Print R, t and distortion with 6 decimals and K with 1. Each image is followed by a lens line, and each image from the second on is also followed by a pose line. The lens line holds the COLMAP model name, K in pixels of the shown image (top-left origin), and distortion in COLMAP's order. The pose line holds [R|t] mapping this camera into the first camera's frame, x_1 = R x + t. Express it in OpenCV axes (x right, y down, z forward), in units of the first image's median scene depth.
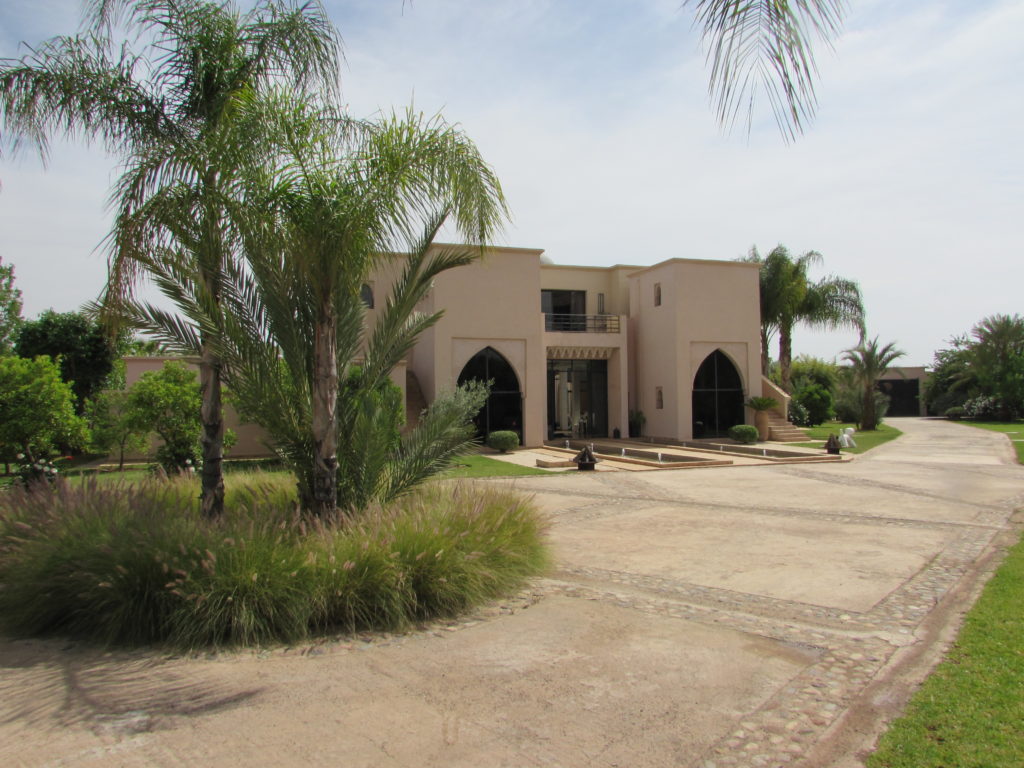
lens RADIAL K [[718.1, 0, 507.0], [0, 718.1, 388.9], [0, 0, 1]] dist [-0.040840, 0.014518]
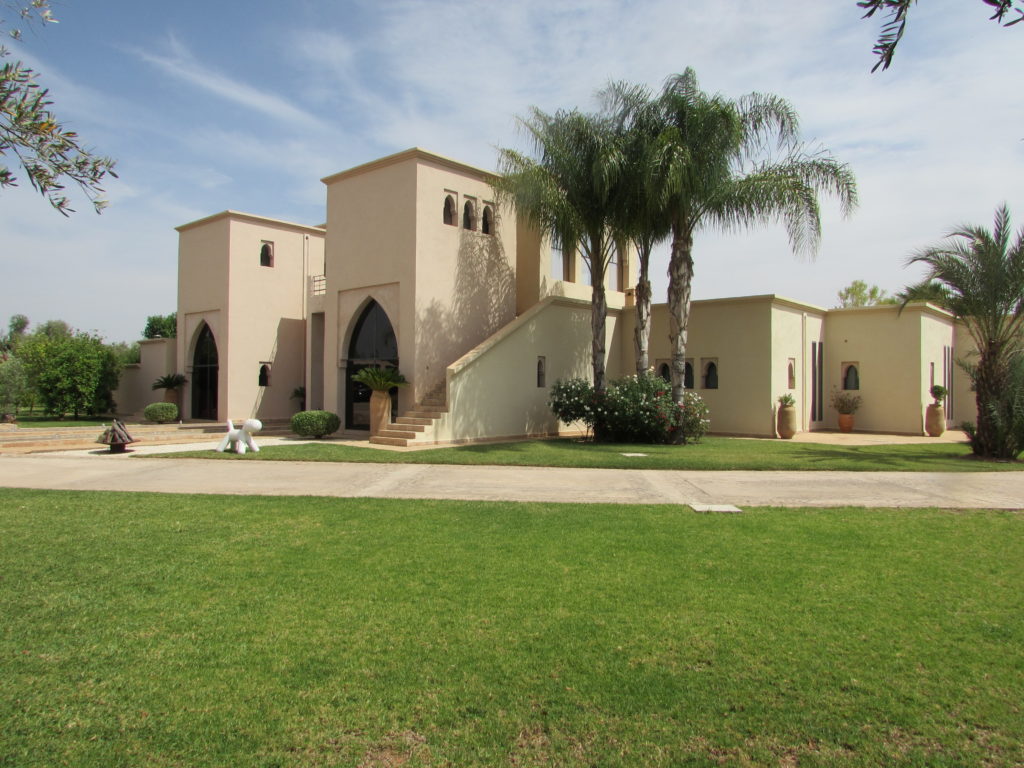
lens RADIAL K [[718.1, 0, 511.0], [0, 718.1, 384.0], [0, 0, 1]] dist [-0.040840, 0.014518]
pose [[0.503987, 0.009213, -0.863662, 1.697558], [0.001139, 0.999935, 0.011331, 0.032055], [0.863711, -0.006694, 0.503944, 1.406066]]
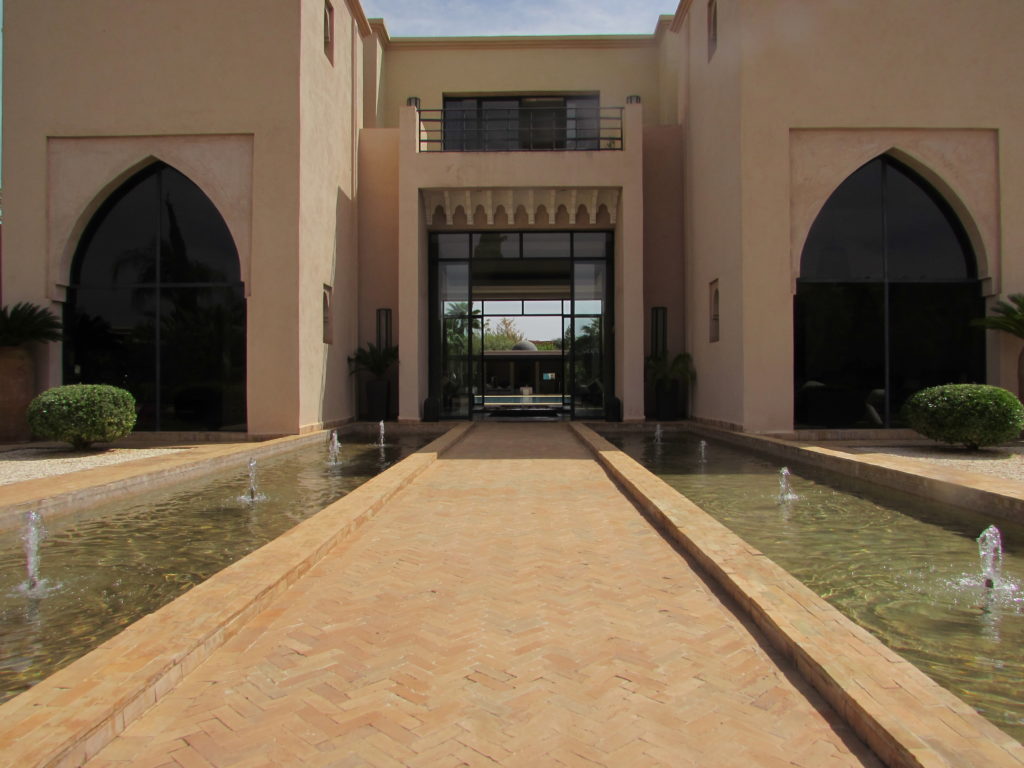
lens RADIAL K [[719.9, 0, 513.9], [0, 719.9, 387.0], [0, 0, 1]] dist [-0.045680, 0.008266]
pose [[0.943930, 0.009735, -0.330002, 0.436733], [-0.003204, 0.999788, 0.020329, 0.079455], [0.330130, -0.018132, 0.943761, 1.164359]]
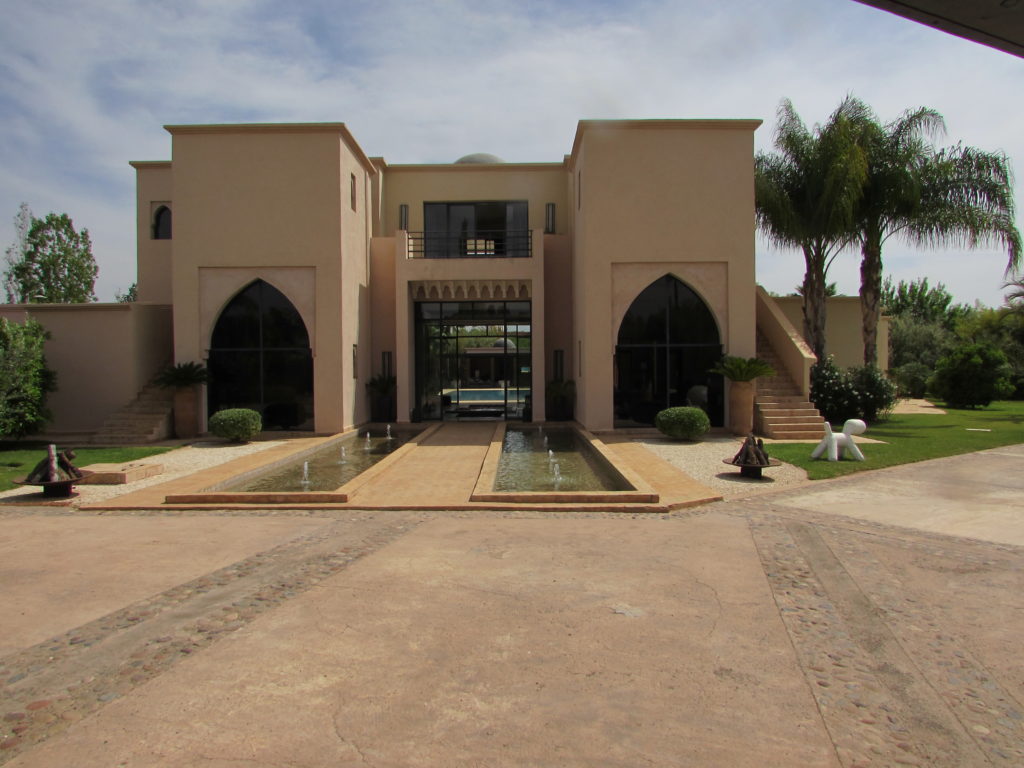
lens RADIAL K [[718.1, 0, 512.1], [0, 718.1, 384.2], [0, 0, 1]] dist [-0.040840, 0.014518]
pose [[0.947036, 0.010331, -0.320962, 0.654719], [0.002089, 0.999263, 0.038329, 0.019280], [0.321121, -0.036970, 0.946316, 0.738392]]
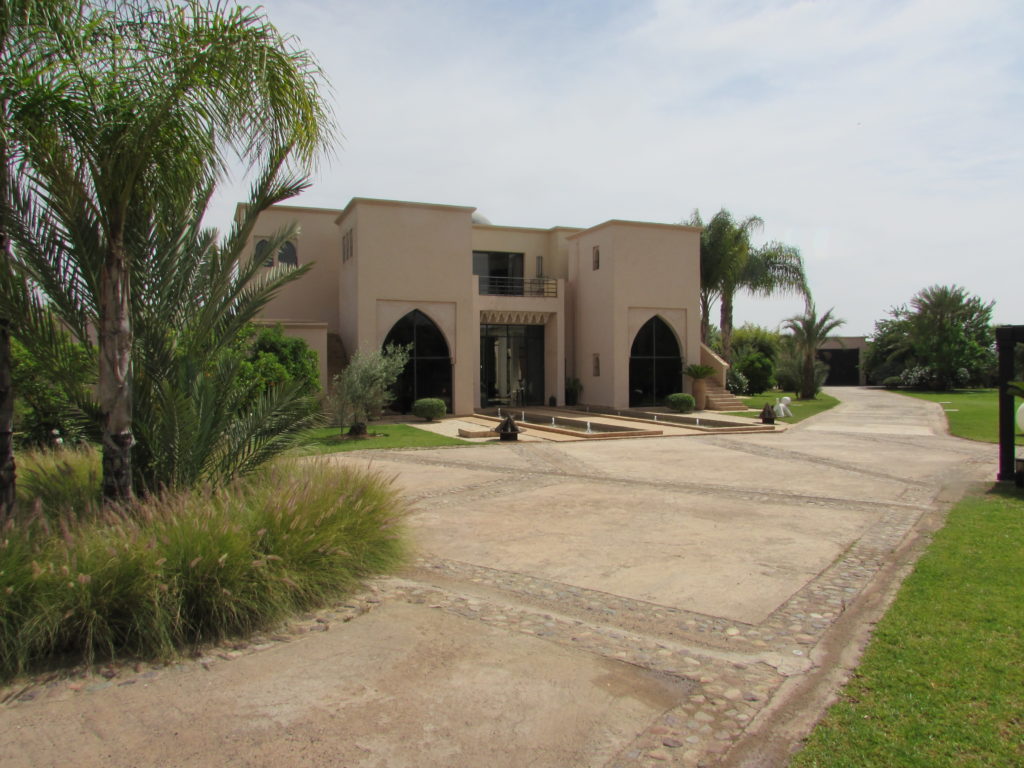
lens RADIAL K [[718.1, 0, 507.6], [0, 718.1, 384.1], [0, 0, 1]] dist [-0.040840, 0.014518]
pose [[0.997877, 0.005231, 0.064917, 0.054745], [-0.007789, 0.999201, 0.039206, 0.002239], [-0.064660, -0.039629, 0.997120, 0.070224]]
